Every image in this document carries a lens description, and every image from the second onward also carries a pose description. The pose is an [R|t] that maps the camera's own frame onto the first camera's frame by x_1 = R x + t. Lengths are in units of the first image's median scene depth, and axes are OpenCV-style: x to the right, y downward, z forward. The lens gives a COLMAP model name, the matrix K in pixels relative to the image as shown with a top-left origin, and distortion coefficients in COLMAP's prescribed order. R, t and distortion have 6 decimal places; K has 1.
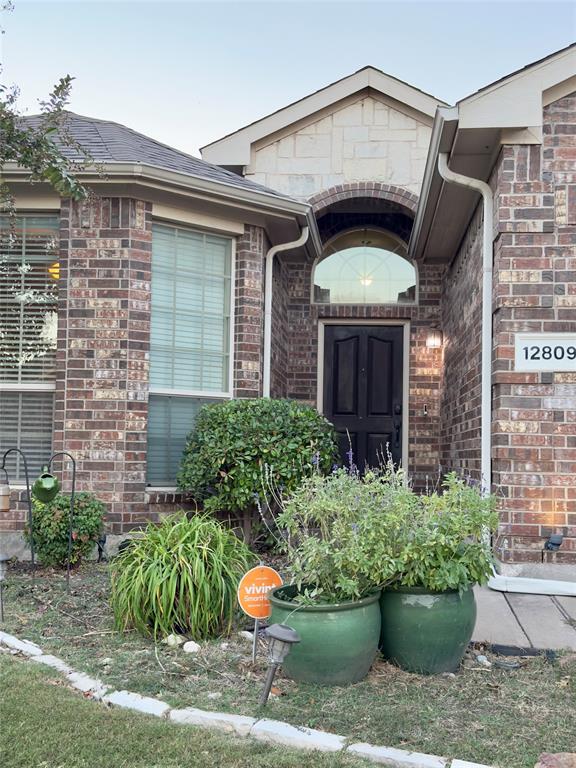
lens RADIAL K [[1032.1, 0, 288.0], [0, 1032.1, 384.0], [0, 0, 1]] dist [0.153229, -0.004595]
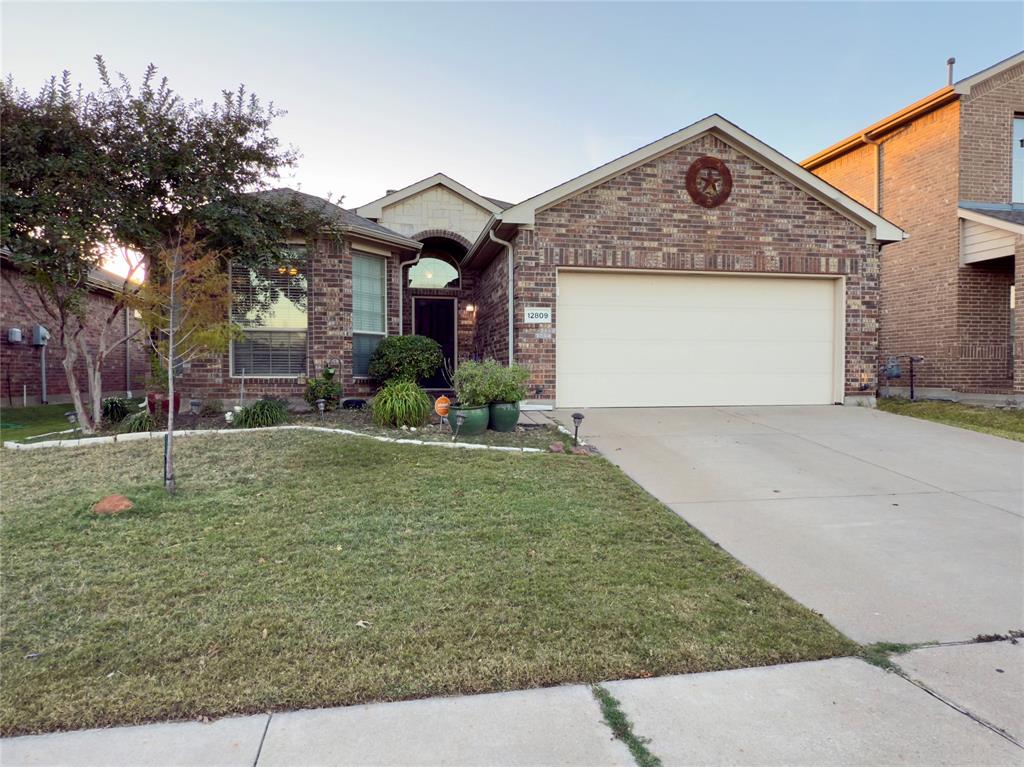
lens RADIAL K [[643.6, 0, 512.0], [0, 643.6, 383.5], [0, 0, 1]] dist [0.008574, -0.001884]
pose [[0.963633, -0.022158, 0.266311, -0.176529], [-0.000199, 0.996497, 0.083632, 0.002727], [-0.267231, -0.080643, 0.960252, -0.376883]]
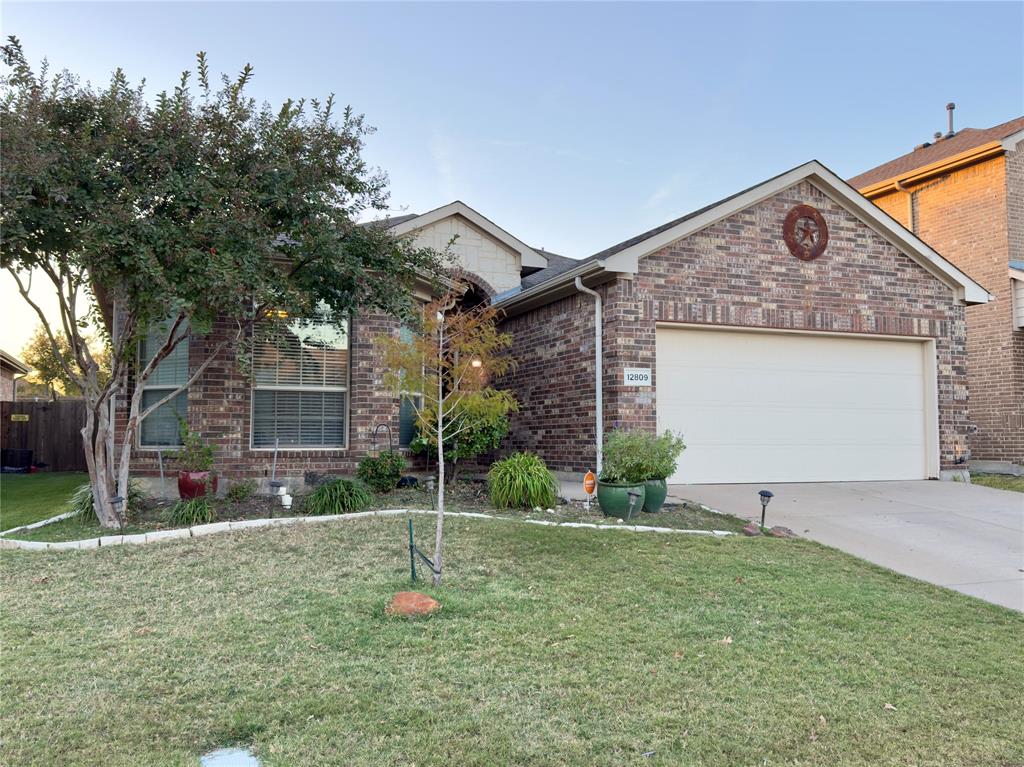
lens RADIAL K [[836.0, 0, 512.0], [0, 836.0, 383.5], [0, 0, 1]] dist [0.192291, -0.368041]
pose [[0.888717, 0.013905, 0.458246, -0.620372], [-0.014612, 0.999891, -0.002003, -0.007754], [-0.458224, -0.004916, 0.888823, -0.339550]]
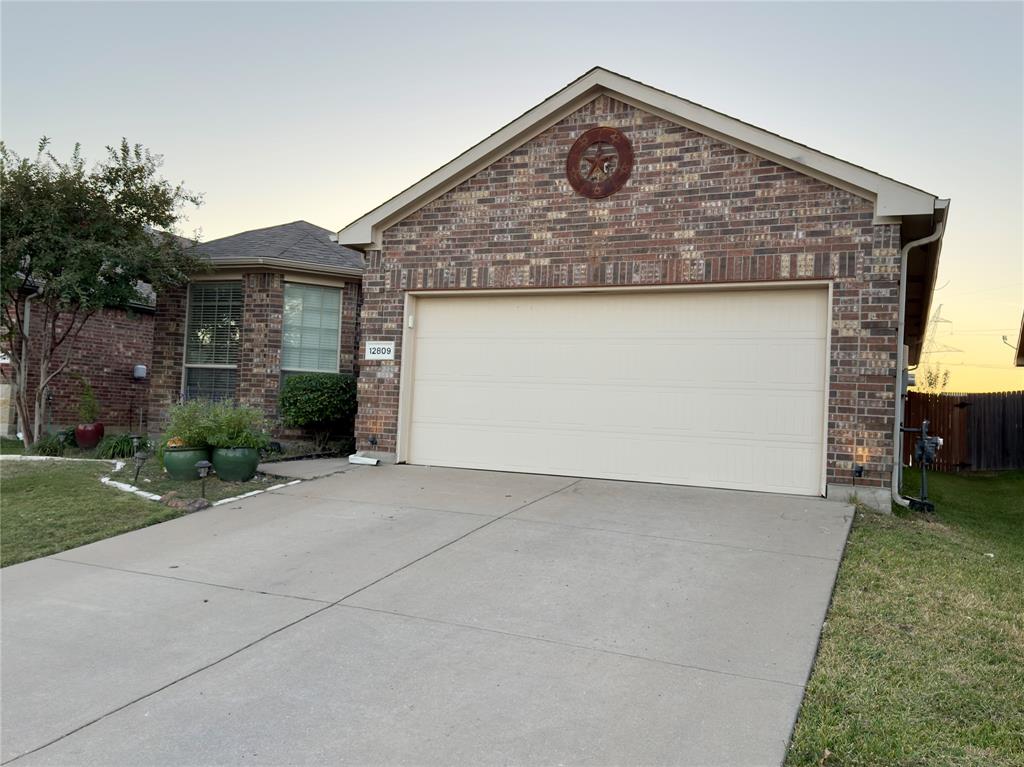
lens RADIAL K [[836.0, 0, 512.0], [0, 836.0, 383.5], [0, 0, 1]] dist [0.192291, -0.368041]
pose [[0.940074, 0.013286, -0.340711, 0.857993], [-0.008431, 0.999841, 0.015729, 0.005465], [0.340866, -0.011914, 0.940036, -0.390831]]
